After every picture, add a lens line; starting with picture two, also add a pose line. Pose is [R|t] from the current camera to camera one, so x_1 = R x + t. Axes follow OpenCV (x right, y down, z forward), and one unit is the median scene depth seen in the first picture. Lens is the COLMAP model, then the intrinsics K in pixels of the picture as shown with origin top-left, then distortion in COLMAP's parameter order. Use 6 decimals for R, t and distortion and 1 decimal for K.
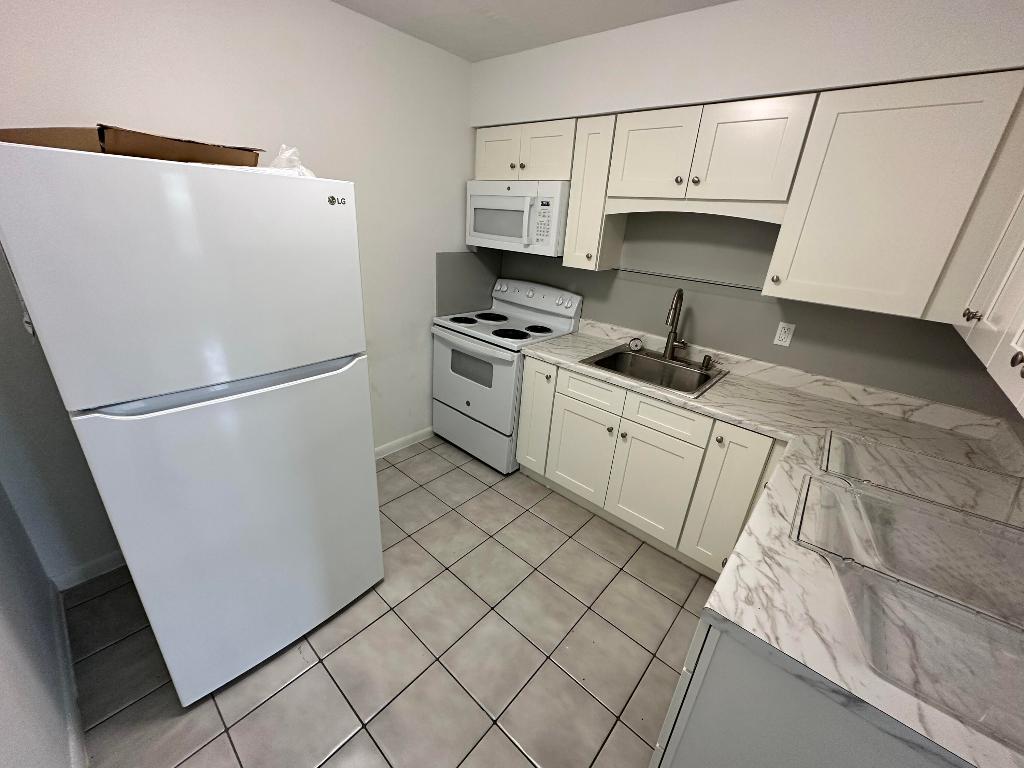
lens RADIAL K [[408.3, 0, 513.2], [0, 408.3, 384.1], [0, 0, 1]] dist [0.001041, -0.000419]
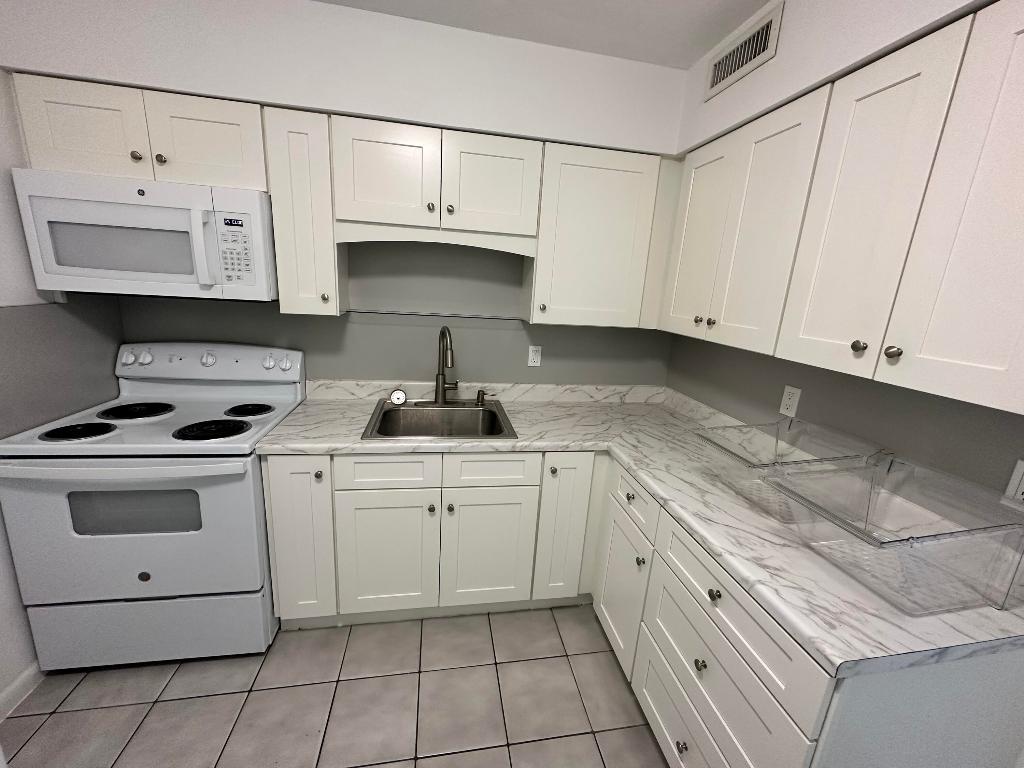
lens RADIAL K [[408.3, 0, 511.8], [0, 408.3, 384.1], [0, 0, 1]] dist [0.001041, -0.000419]
pose [[0.625167, -0.215439, 0.750168, -0.184225], [0.277983, 0.959582, 0.043918, -0.099828], [-0.729309, 0.181077, 0.659787, 0.292535]]
